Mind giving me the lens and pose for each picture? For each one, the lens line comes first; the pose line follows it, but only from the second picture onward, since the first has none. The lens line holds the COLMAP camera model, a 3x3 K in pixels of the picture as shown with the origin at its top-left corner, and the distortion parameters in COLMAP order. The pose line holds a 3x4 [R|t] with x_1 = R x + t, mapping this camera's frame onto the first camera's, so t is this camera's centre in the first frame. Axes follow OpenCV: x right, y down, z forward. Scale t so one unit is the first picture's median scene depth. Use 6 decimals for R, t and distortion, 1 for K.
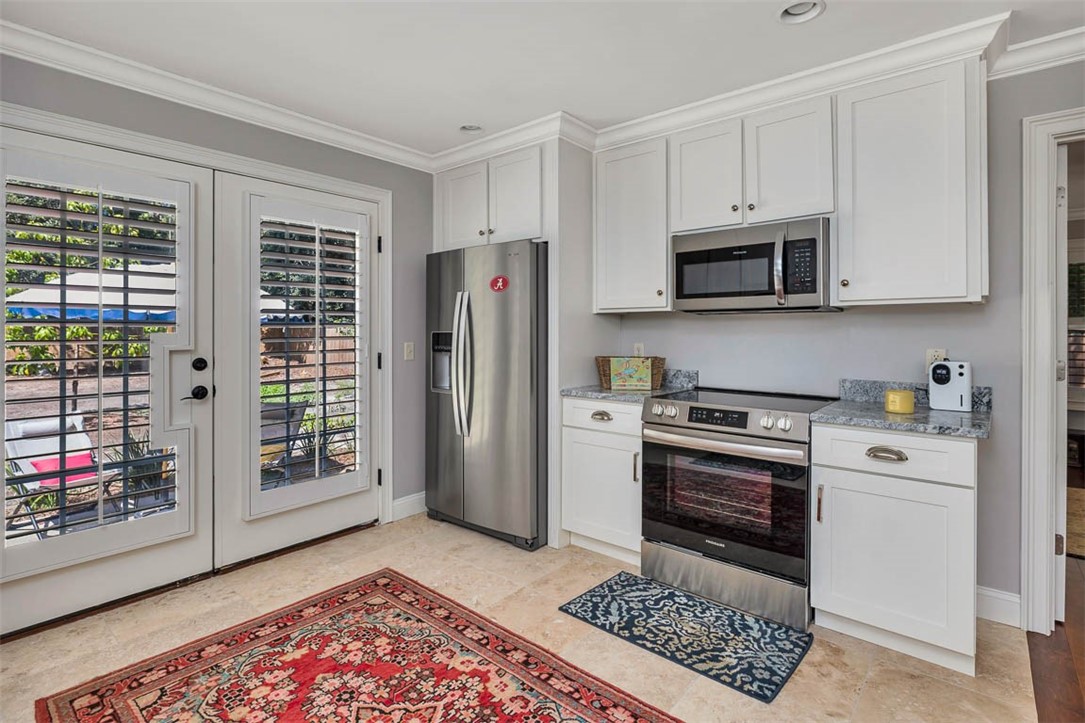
lens RADIAL K [[526.0, 0, 543.7], [0, 526.0, 329.7], [0, 0, 1]] dist [-0.001116, 0.000345]
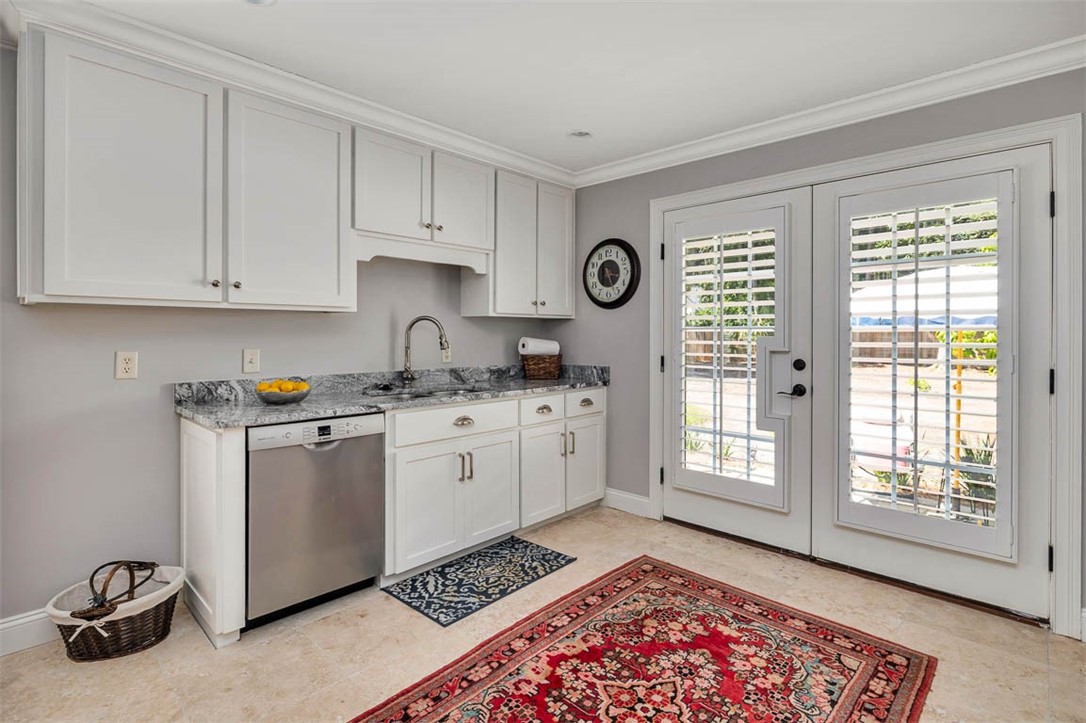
lens RADIAL K [[526.5, 0, 543.9], [0, 526.5, 334.4], [0, 0, 1]] dist [-0.001116, 0.000345]
pose [[-0.057872, 0.000451, -0.998324, 0.596304], [-0.001939, 0.999998, 0.000565, 0.002443], [0.998322, 0.001969, -0.057871, 0.634380]]
